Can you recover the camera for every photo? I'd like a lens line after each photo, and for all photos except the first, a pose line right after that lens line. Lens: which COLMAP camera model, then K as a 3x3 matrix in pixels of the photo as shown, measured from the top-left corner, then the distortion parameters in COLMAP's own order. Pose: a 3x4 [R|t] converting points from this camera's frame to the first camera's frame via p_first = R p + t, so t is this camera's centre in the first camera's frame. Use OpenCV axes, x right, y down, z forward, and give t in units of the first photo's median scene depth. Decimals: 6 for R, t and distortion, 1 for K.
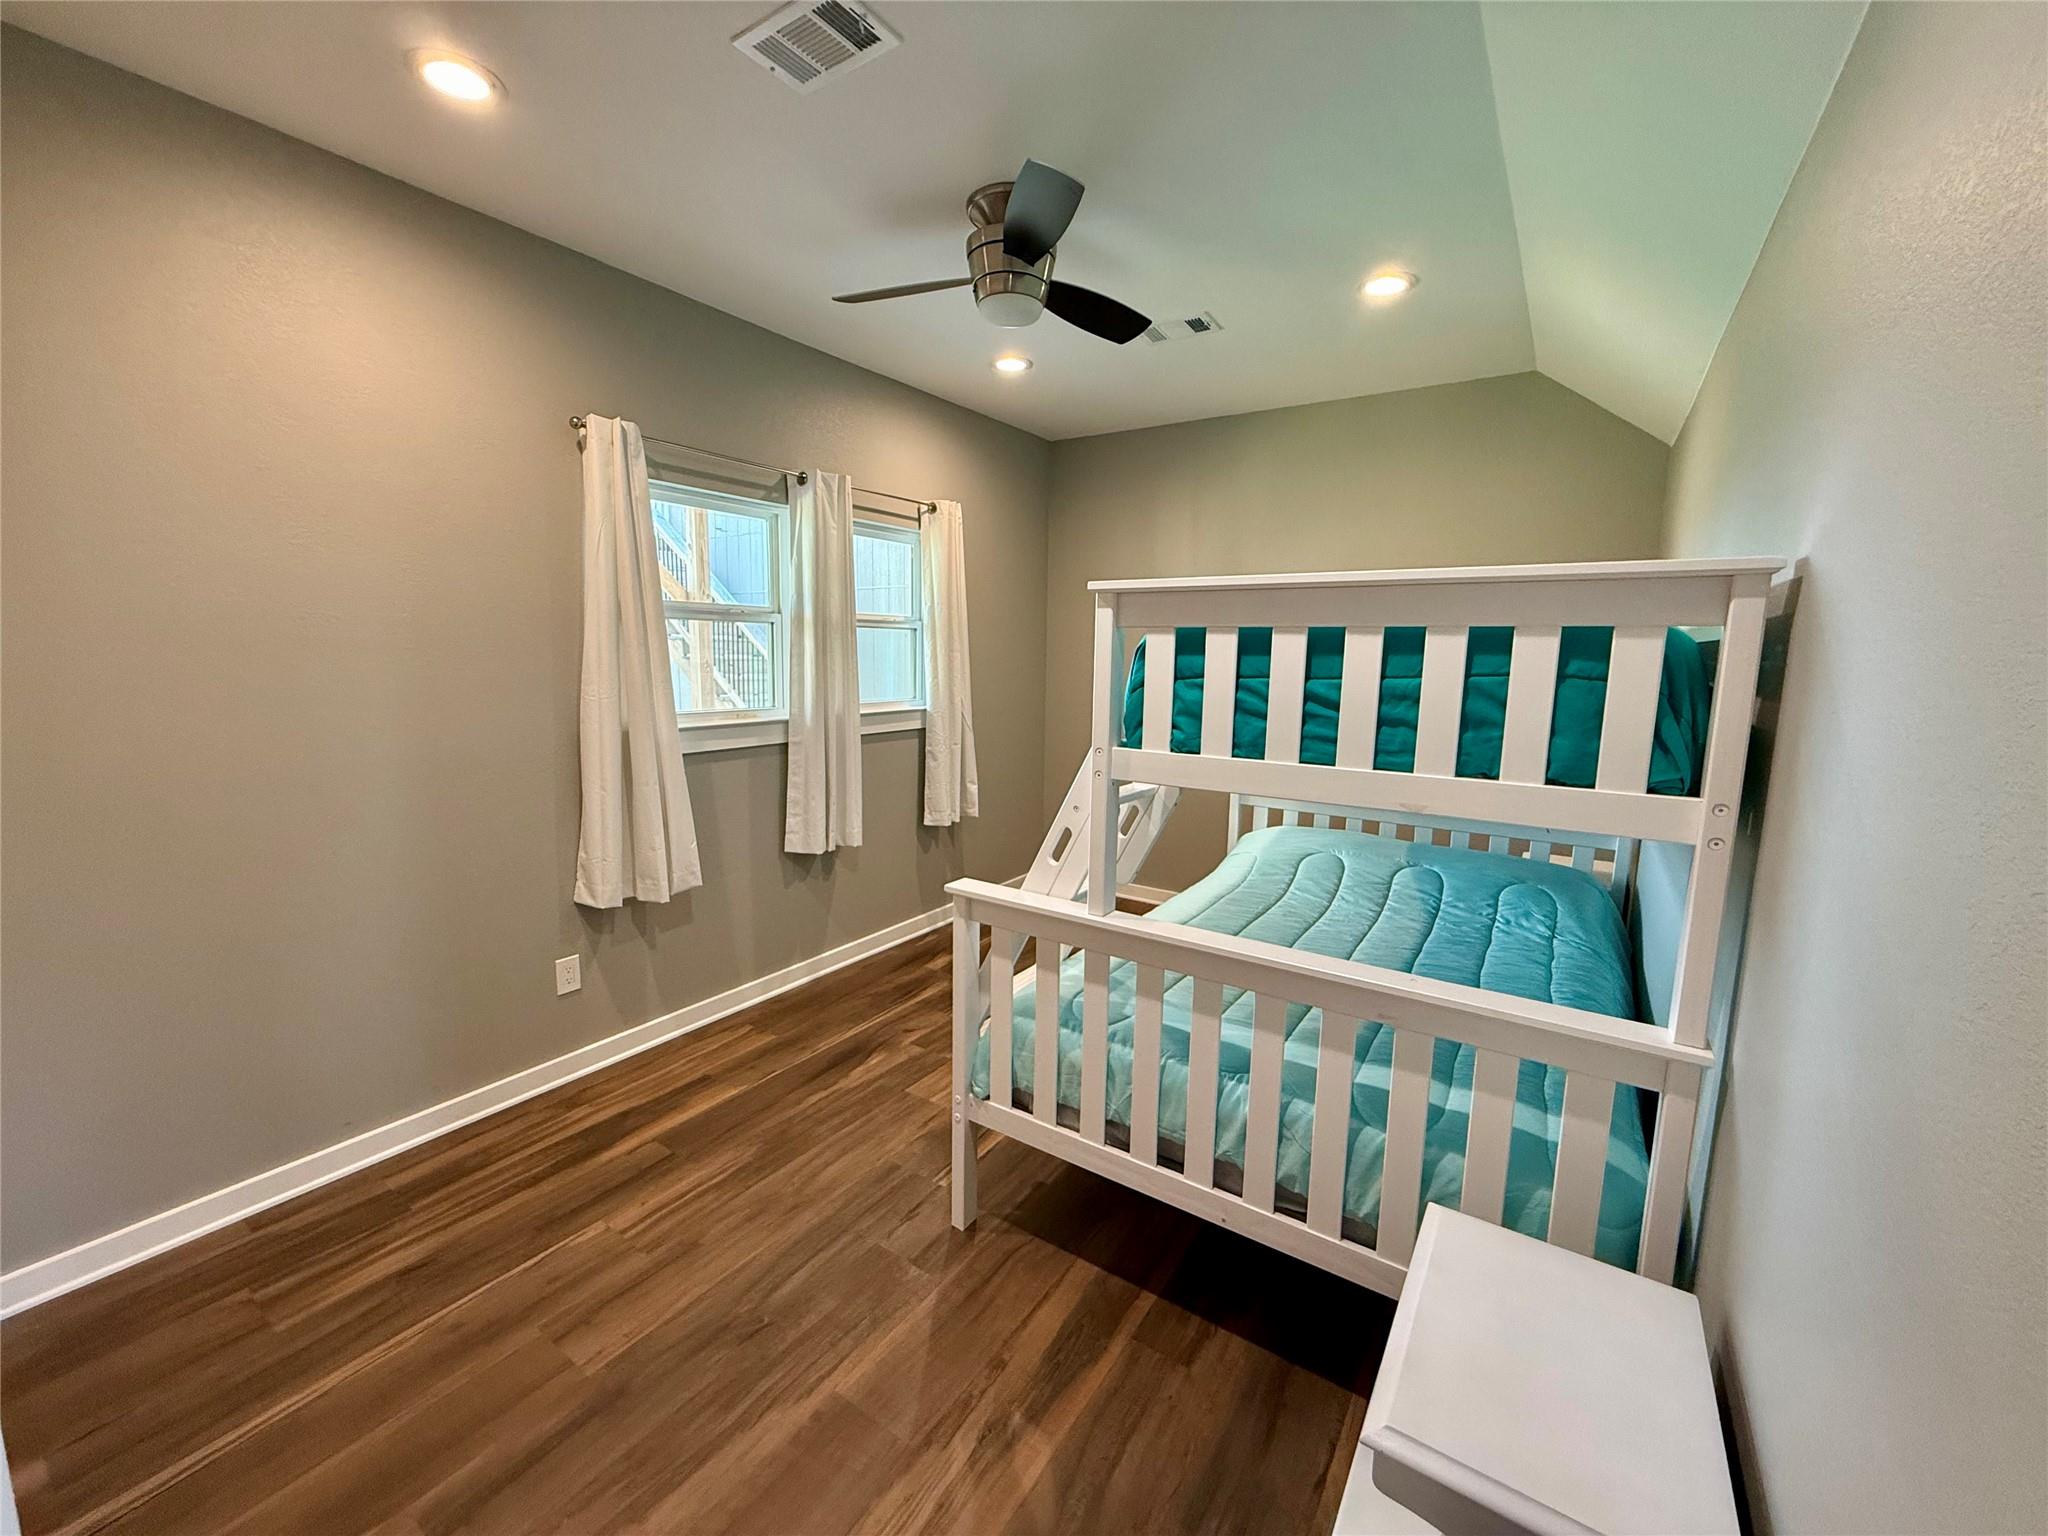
lens RADIAL K [[815.9, 0, 1008.9], [0, 815.9, 767.8], [0, 0, 1]] dist [-0.002664, 0.001230]
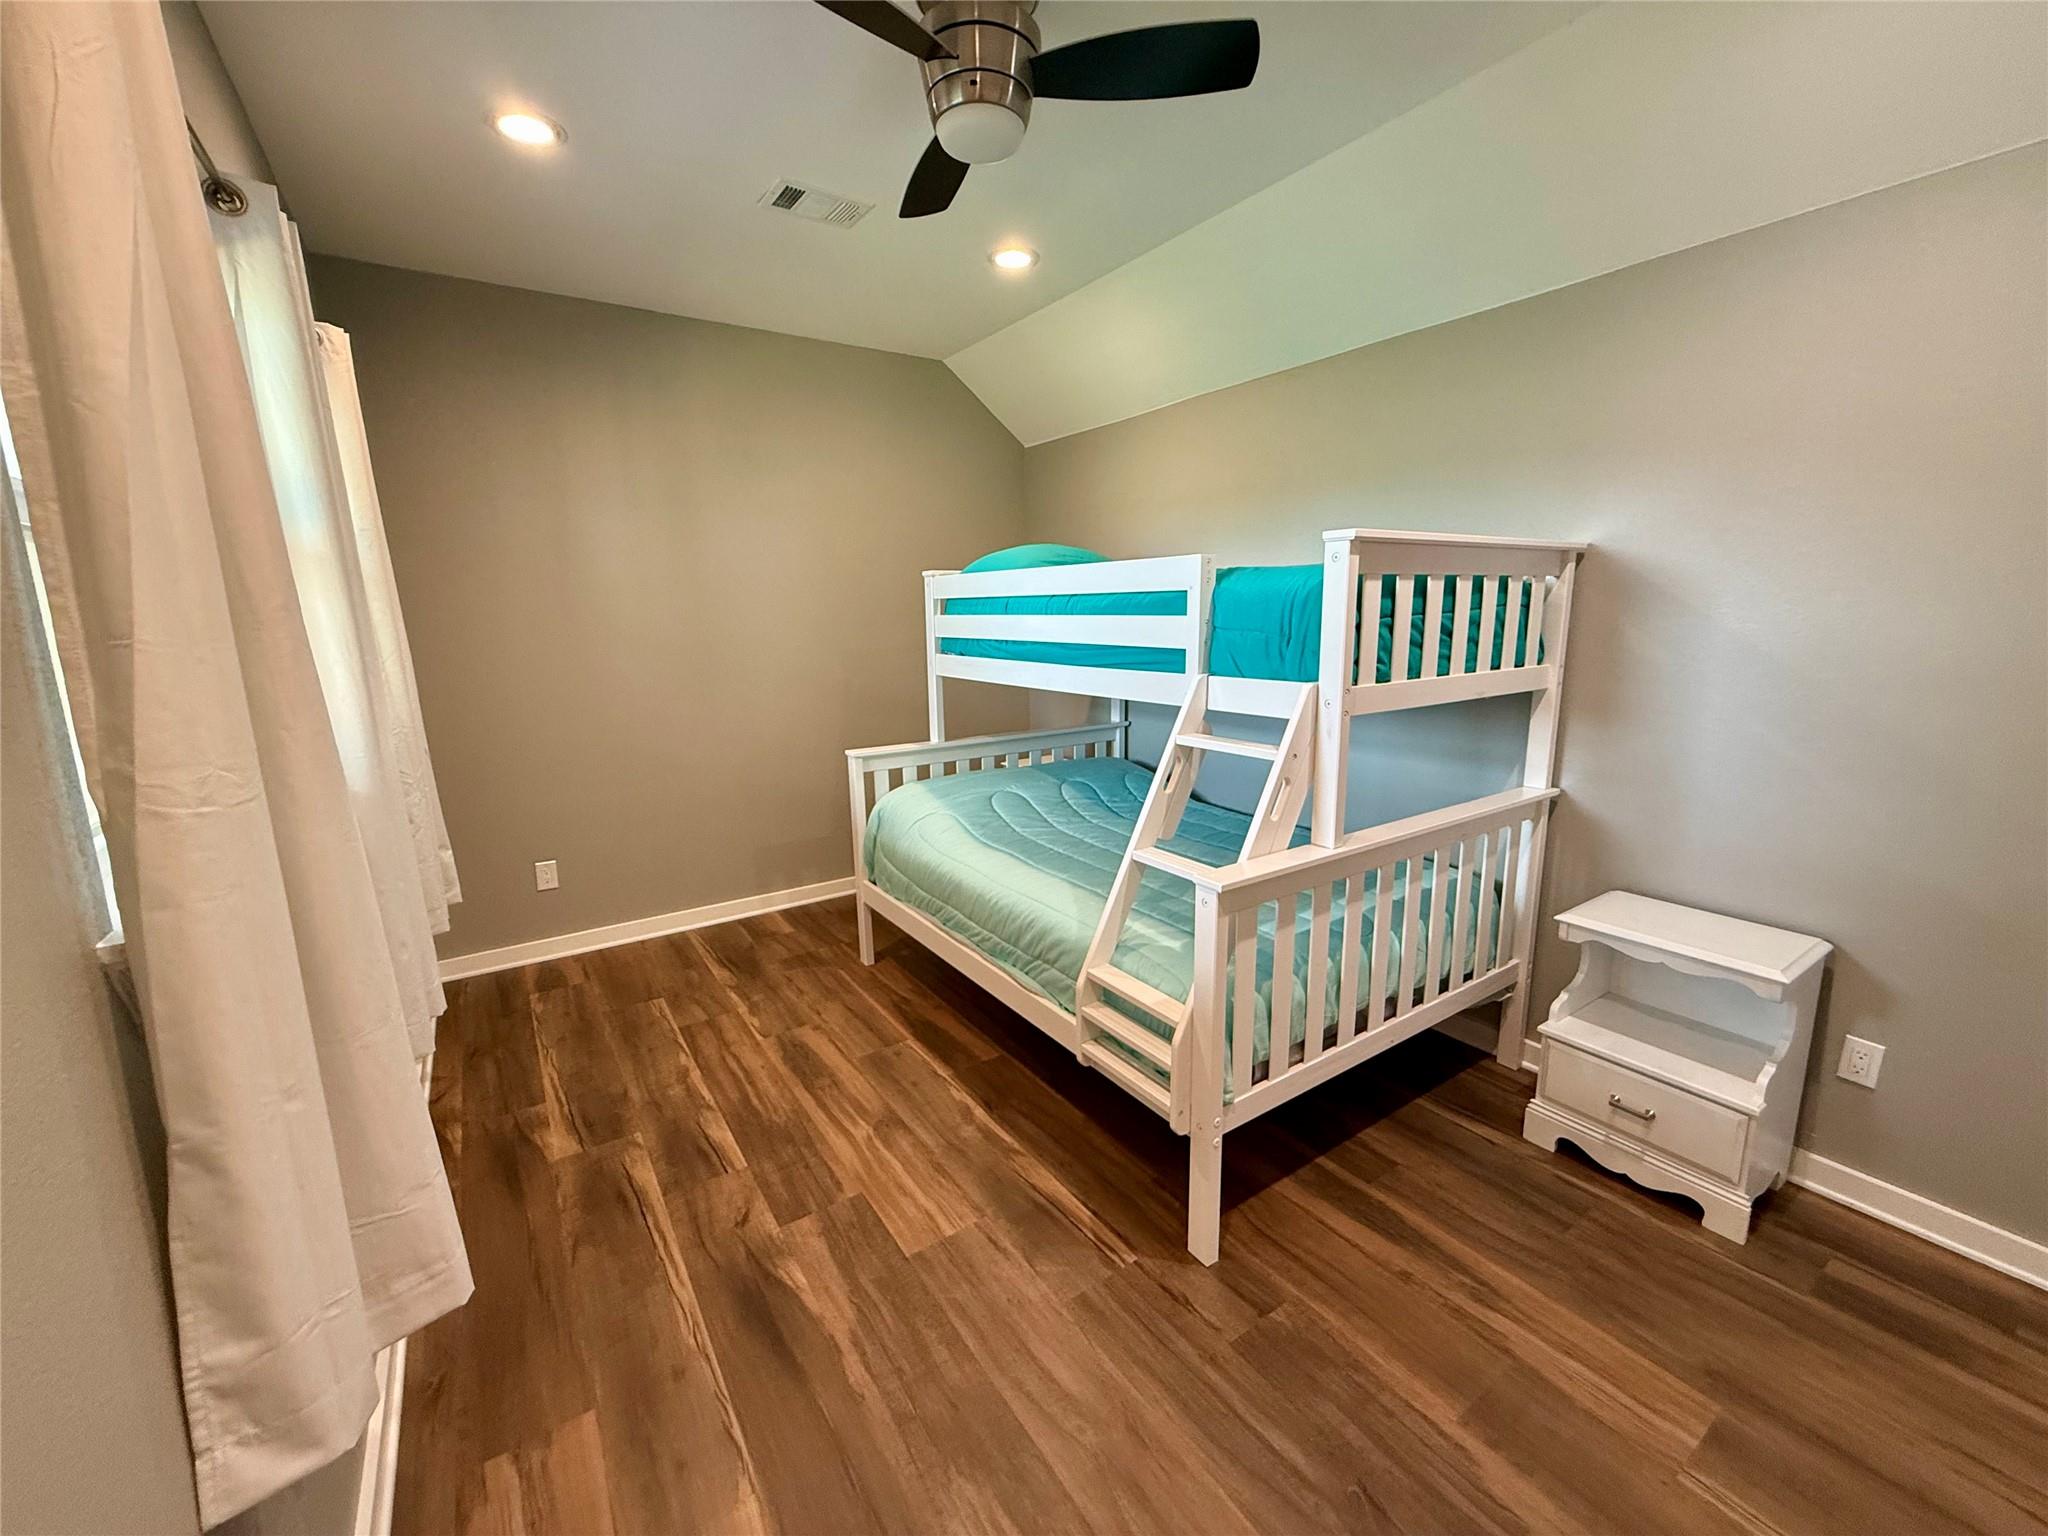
lens RADIAL K [[815.9, 0, 1029.6], [0, 815.9, 771.5], [0, 0, 1]] dist [-0.002664, 0.001230]
pose [[0.360628, -0.199633, 0.911095, -0.900841], [0.153322, 0.976226, 0.153216, -0.128306], [-0.920022, 0.084437, 0.382662, 0.869900]]
